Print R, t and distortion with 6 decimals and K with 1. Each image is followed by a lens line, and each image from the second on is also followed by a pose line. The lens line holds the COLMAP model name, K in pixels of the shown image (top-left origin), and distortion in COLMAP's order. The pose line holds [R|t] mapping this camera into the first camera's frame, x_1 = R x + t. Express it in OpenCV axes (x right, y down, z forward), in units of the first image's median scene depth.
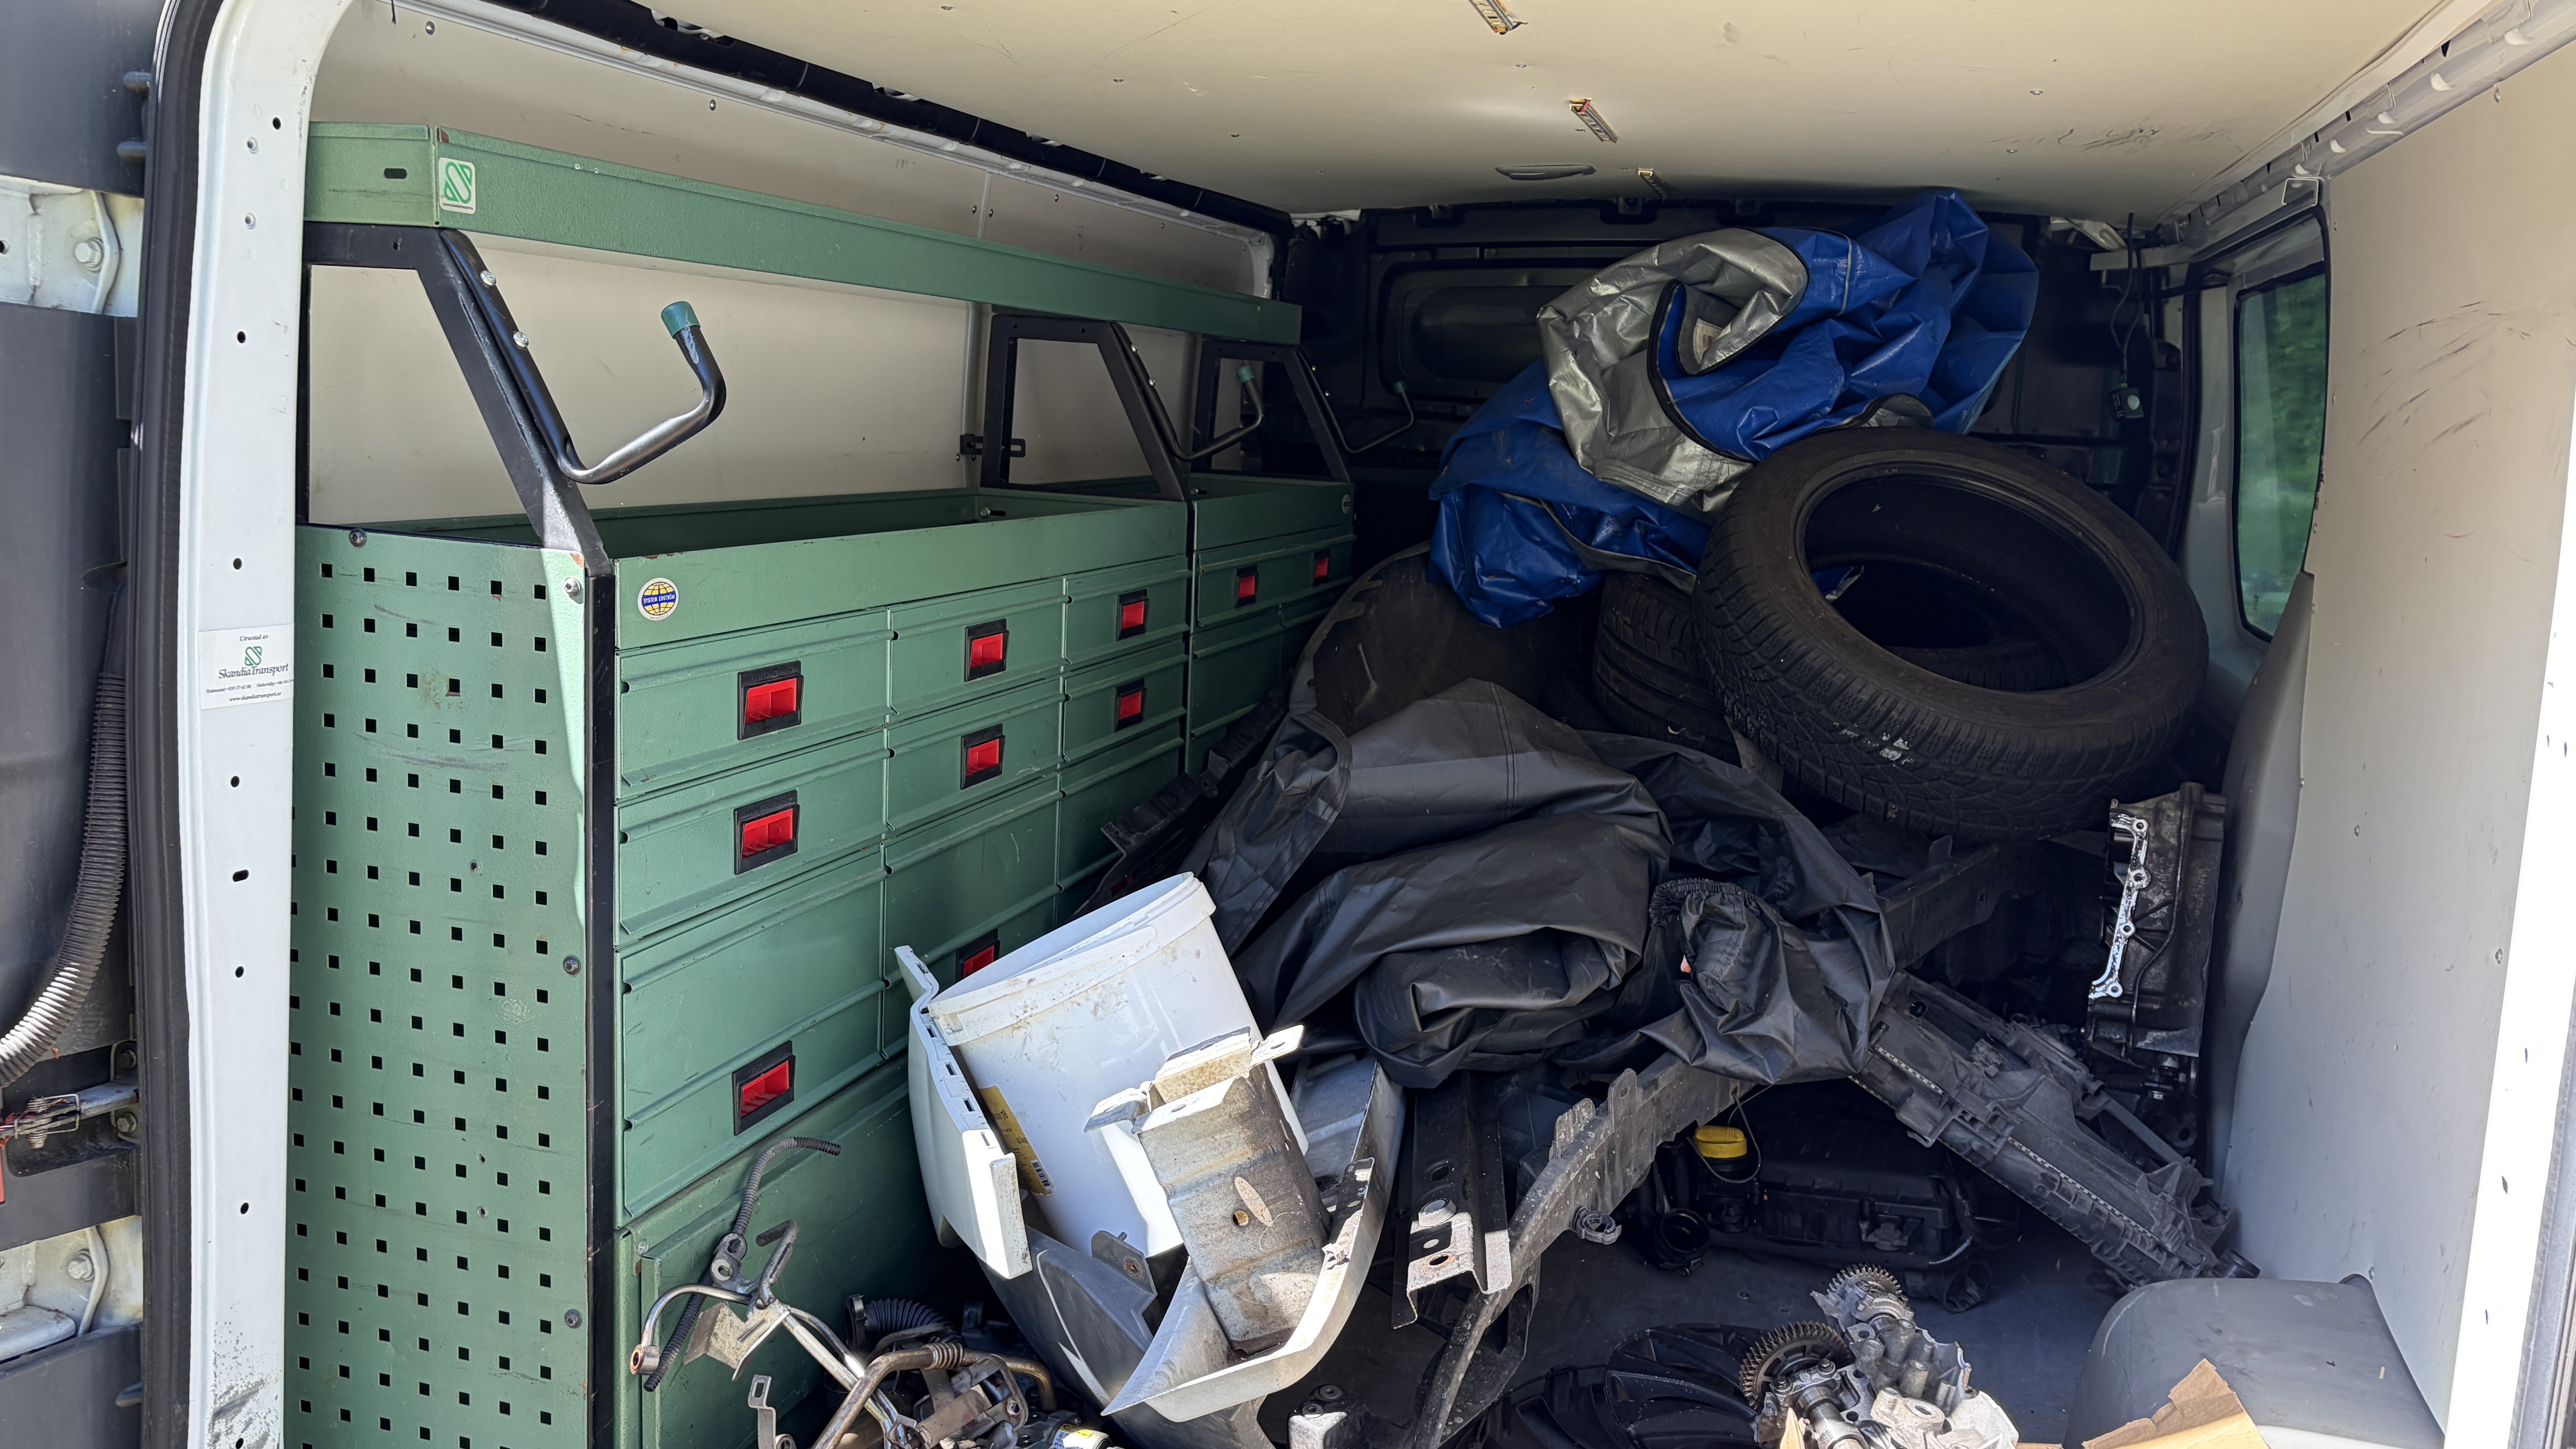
lens RADIAL K [[1968.9, 0, 1281.5], [0, 1968.9, 715.9], [0, 0, 1]] dist [0.047683, -0.050008]
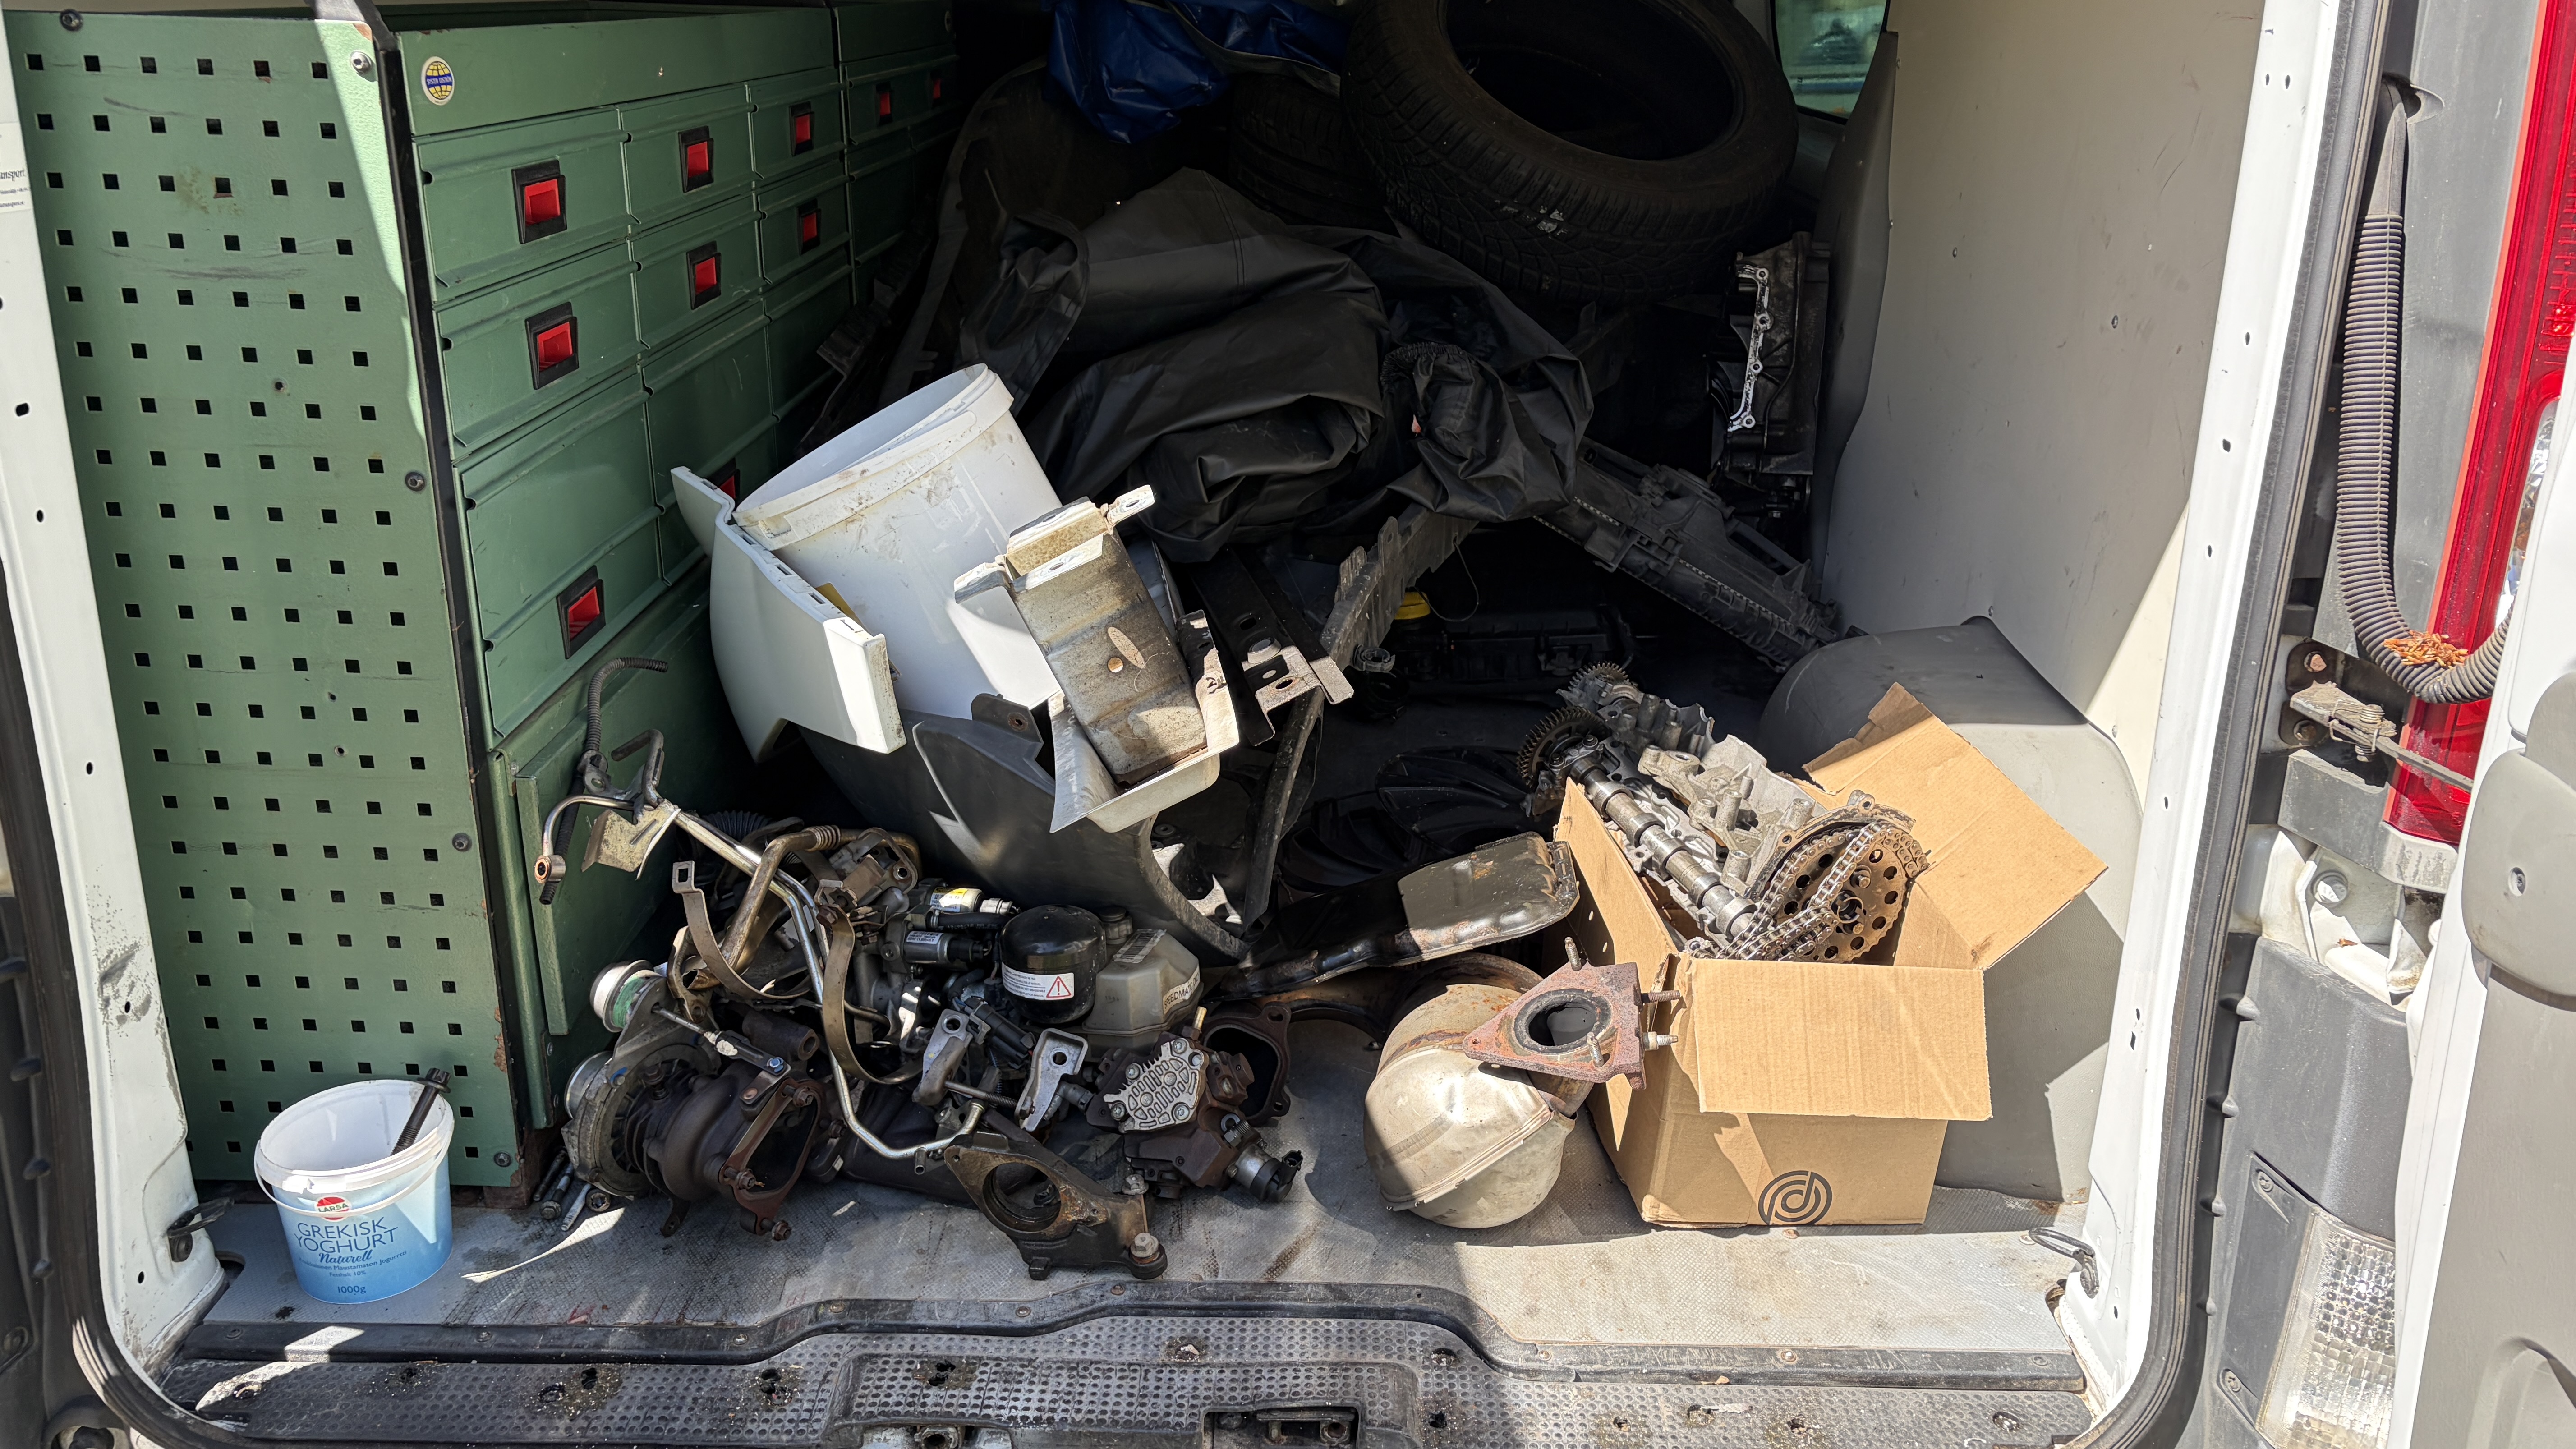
lens RADIAL K [[1968.9, 0, 1291.3], [0, 1968.9, 720.7], [0, 0, 1]] dist [0.047683, -0.050008]
pose [[0.957679, -0.125882, 0.258851, -0.187666], [0.069809, 0.974026, 0.215405, 0.053388], [-0.279243, -0.188219, 0.941593, -0.038101]]
